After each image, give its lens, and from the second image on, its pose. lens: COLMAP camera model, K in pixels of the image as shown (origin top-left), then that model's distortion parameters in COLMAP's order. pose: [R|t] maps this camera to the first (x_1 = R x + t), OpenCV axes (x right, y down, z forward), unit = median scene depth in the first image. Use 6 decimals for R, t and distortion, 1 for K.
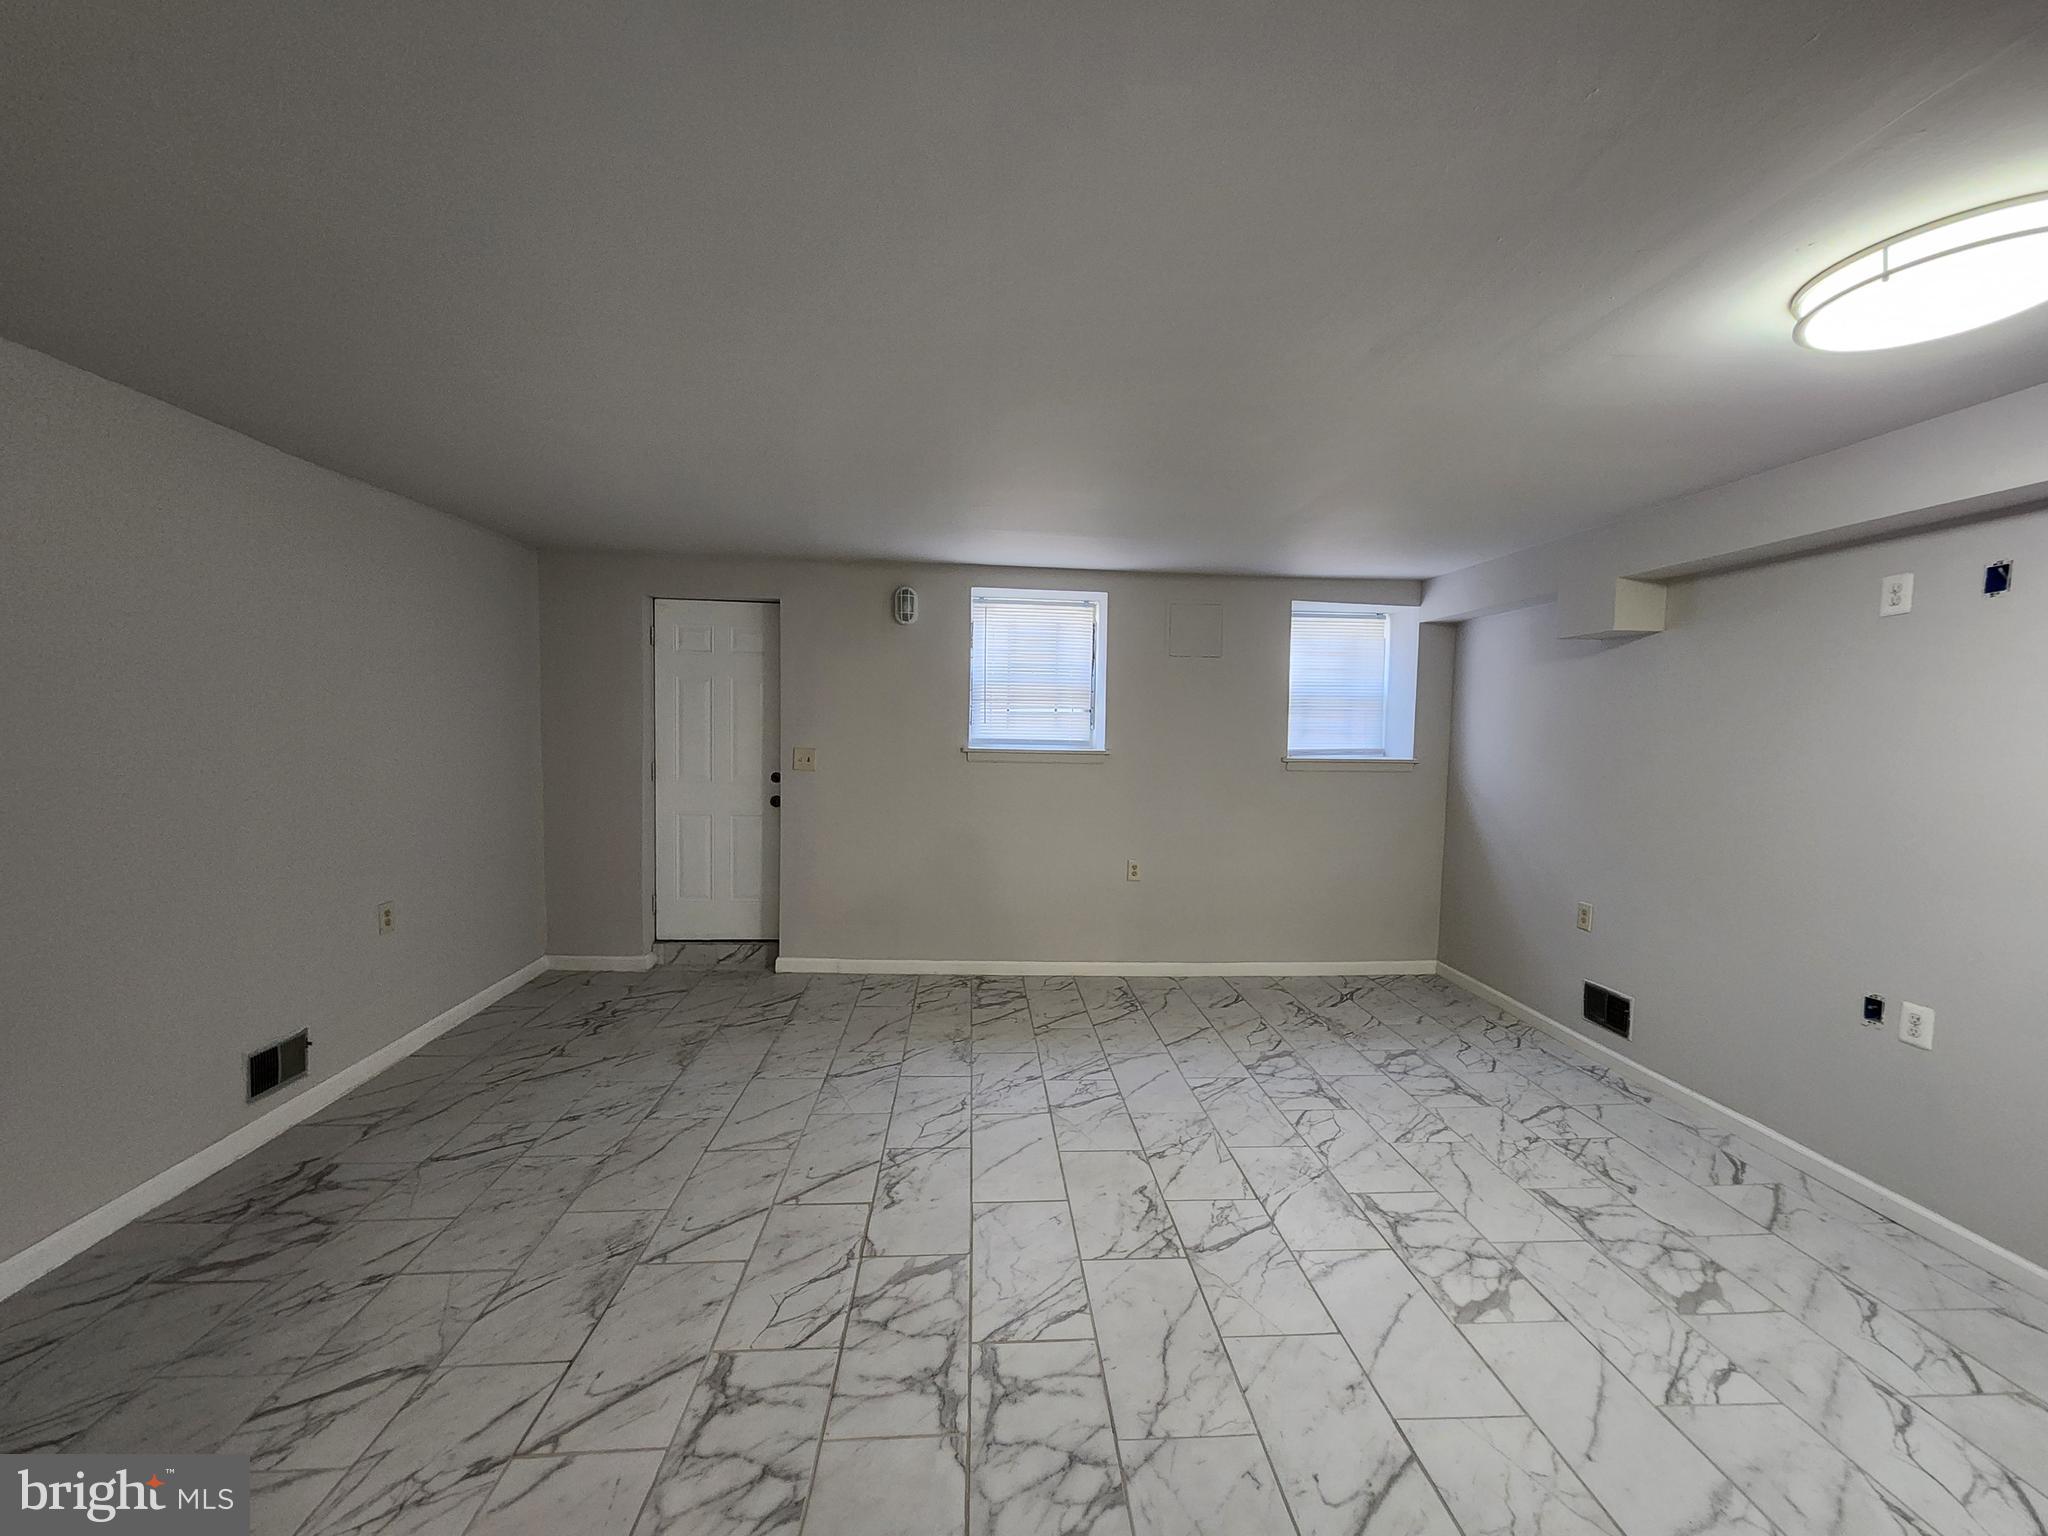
lens RADIAL K [[831.7, 0, 1026.5], [0, 831.7, 772.3], [0, 0, 1]] dist [-0.000938, -0.001422]
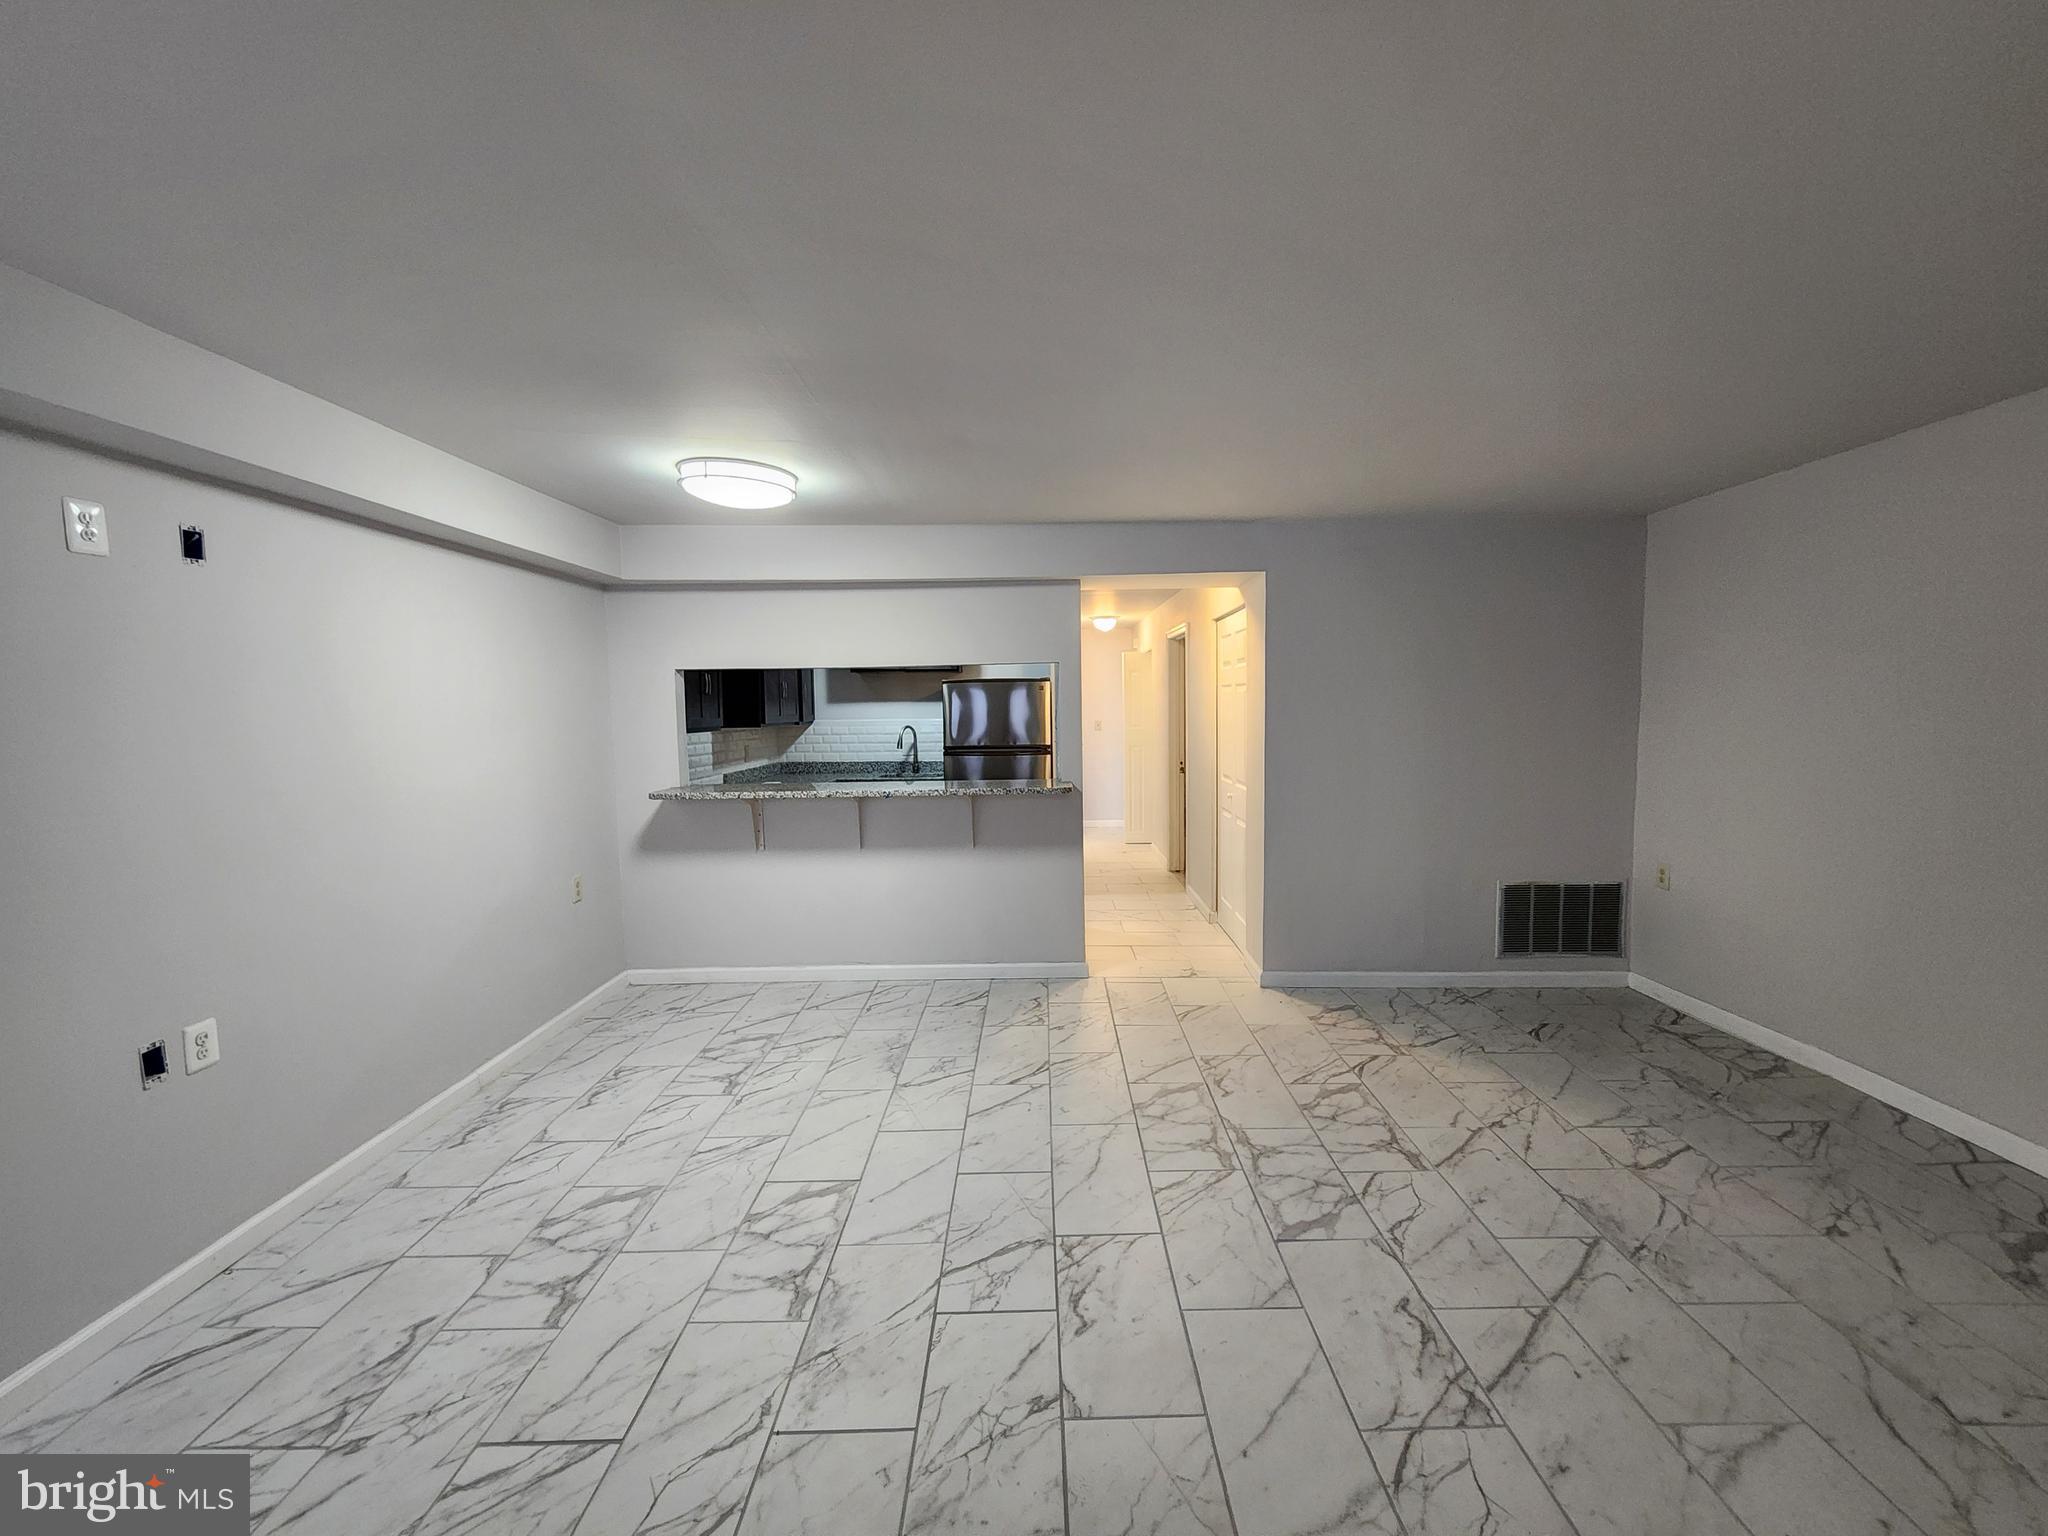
lens RADIAL K [[831.7, 0, 1023.0], [0, 831.7, 769.0], [0, 0, 1]] dist [-0.000938, -0.001422]
pose [[-0.997144, -0.008832, 0.075011, 0.162760], [0.001264, 0.991048, 0.133497, -0.108137], [-0.075518, 0.133210, -0.988206, 1.934886]]
